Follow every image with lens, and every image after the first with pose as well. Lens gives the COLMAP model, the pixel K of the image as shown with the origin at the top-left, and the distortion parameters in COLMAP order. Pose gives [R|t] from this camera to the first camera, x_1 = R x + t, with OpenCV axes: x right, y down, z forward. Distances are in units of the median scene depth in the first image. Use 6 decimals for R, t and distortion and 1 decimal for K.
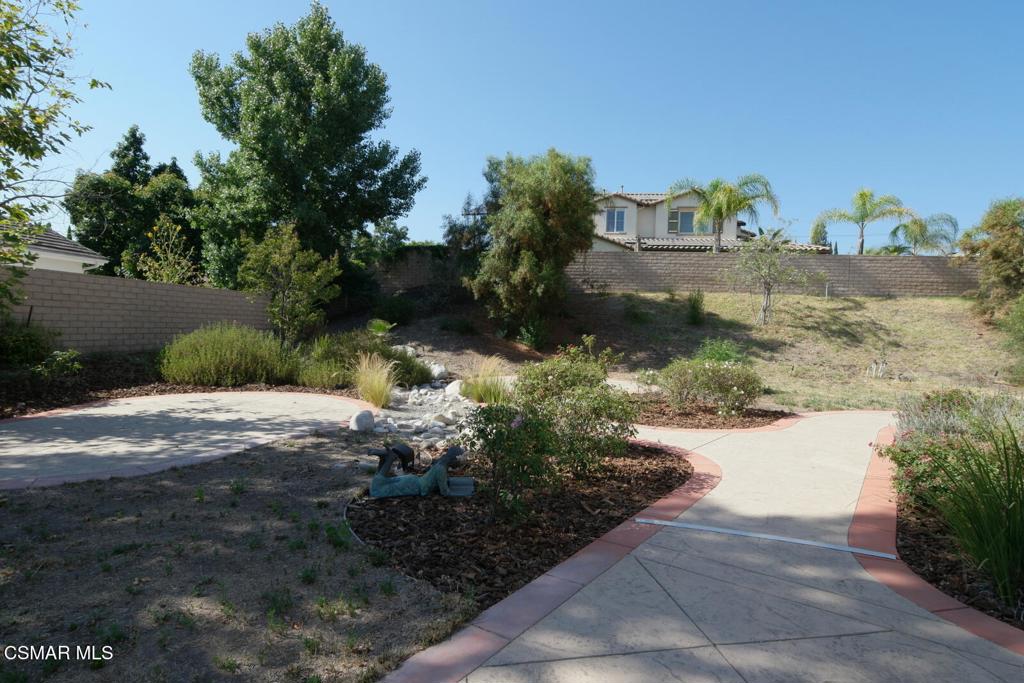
lens RADIAL K [[541.8, 0, 512.0], [0, 541.8, 341.5], [0, 0, 1]] dist [-0.001100, 0.008962]
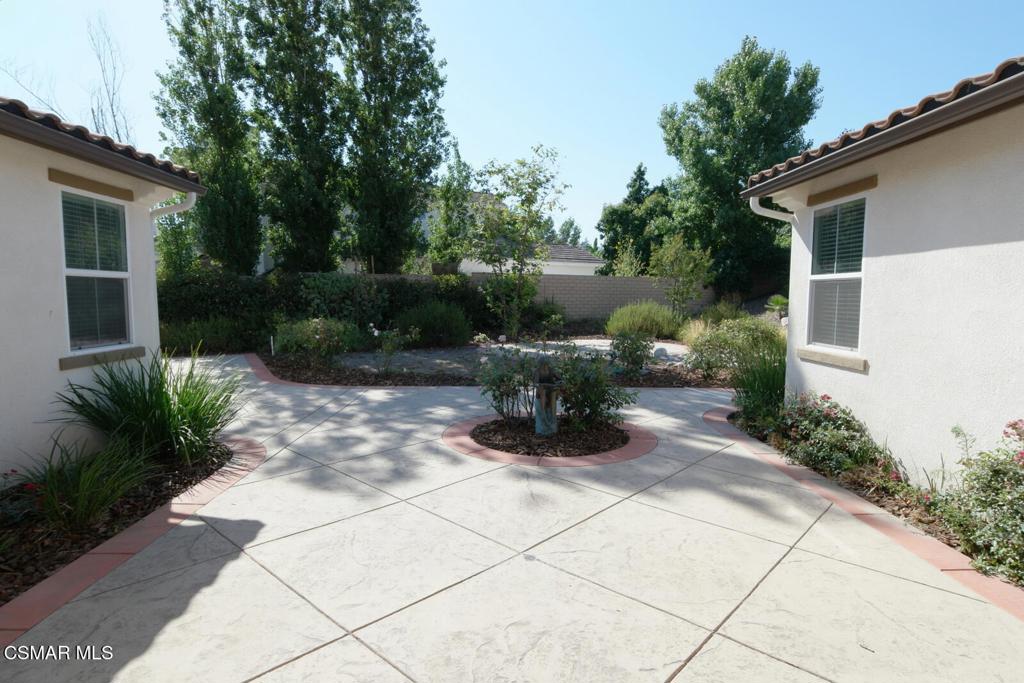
lens RADIAL K [[541.8, 0, 512.0], [0, 541.8, 341.5], [0, 0, 1]] dist [-0.001100, 0.008962]
pose [[0.607482, 0.039380, -0.793357, 0.309364], [-0.007380, 0.999007, 0.043937, 0.011719], [0.794299, -0.020836, 0.607169, -0.171899]]
